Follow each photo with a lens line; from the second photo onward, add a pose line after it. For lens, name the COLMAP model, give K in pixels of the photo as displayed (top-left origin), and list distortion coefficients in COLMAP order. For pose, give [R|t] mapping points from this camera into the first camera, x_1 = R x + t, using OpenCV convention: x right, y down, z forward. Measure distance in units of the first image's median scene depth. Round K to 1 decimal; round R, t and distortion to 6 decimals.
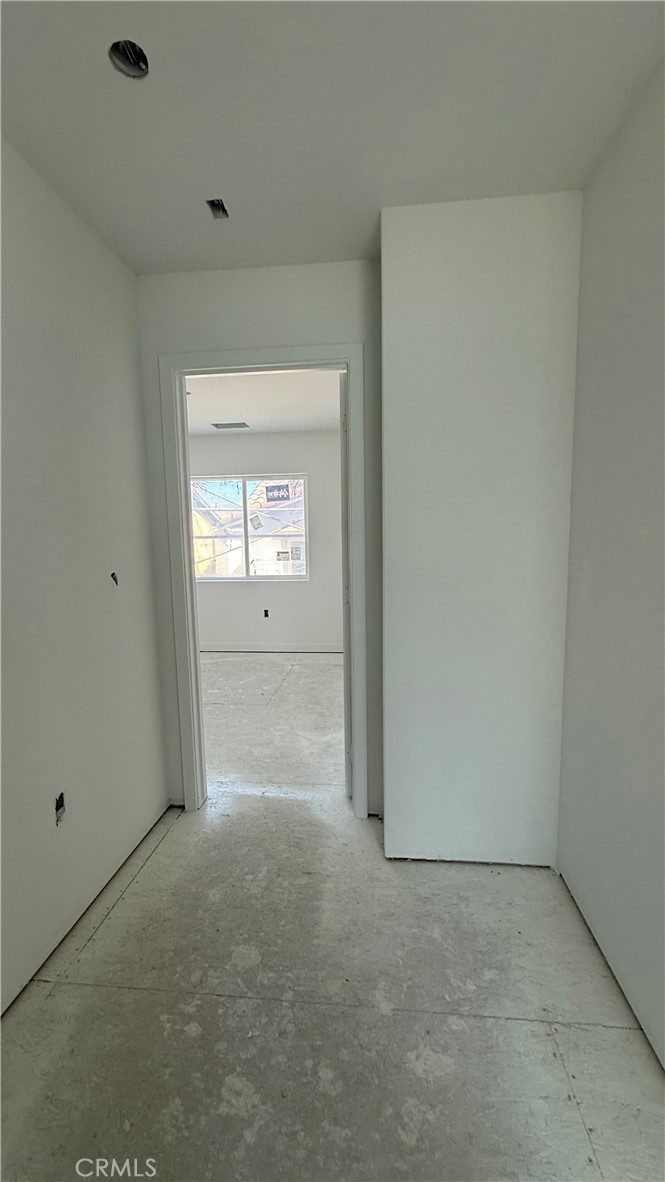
lens RADIAL K [[488.8, 0, 334.8], [0, 488.8, 598.9], [0, 0, 1]] dist [-0.001956, 0.000046]
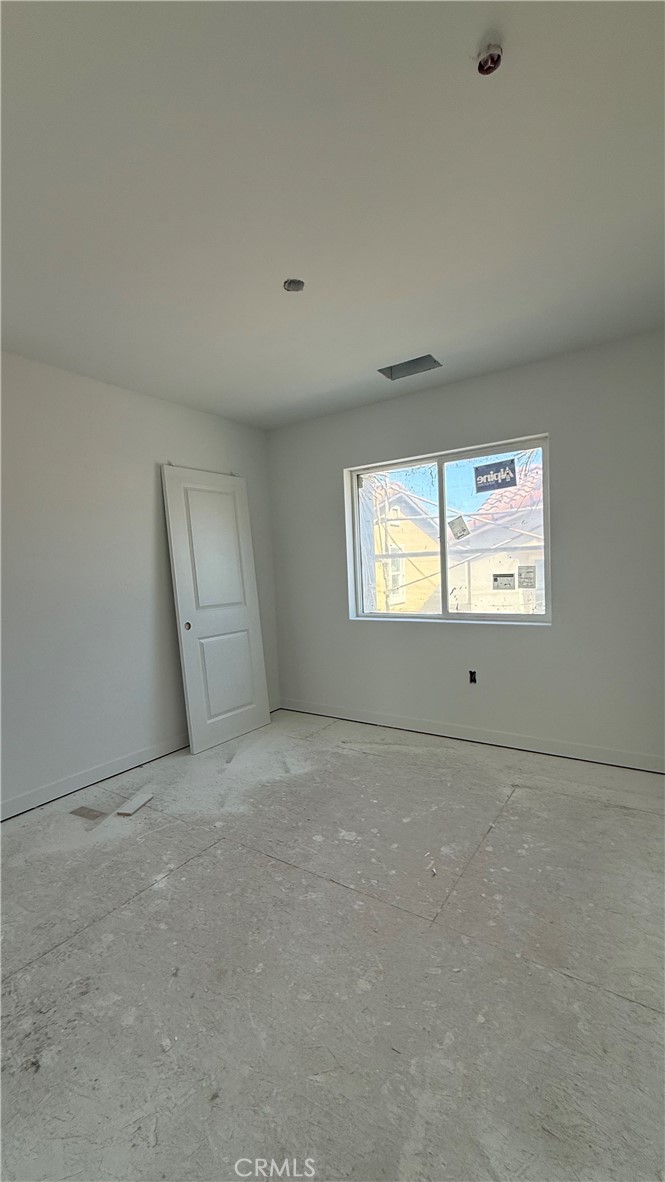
lens RADIAL K [[488.8, 0, 327.9], [0, 488.8, 591.3], [0, 0, 1]] dist [-0.001956, 0.000046]
pose [[0.875757, 0.005218, -0.482724, -0.007052], [-0.033214, 0.998223, -0.049465, -0.039920], [0.481609, 0.059353, 0.874374, 0.384100]]
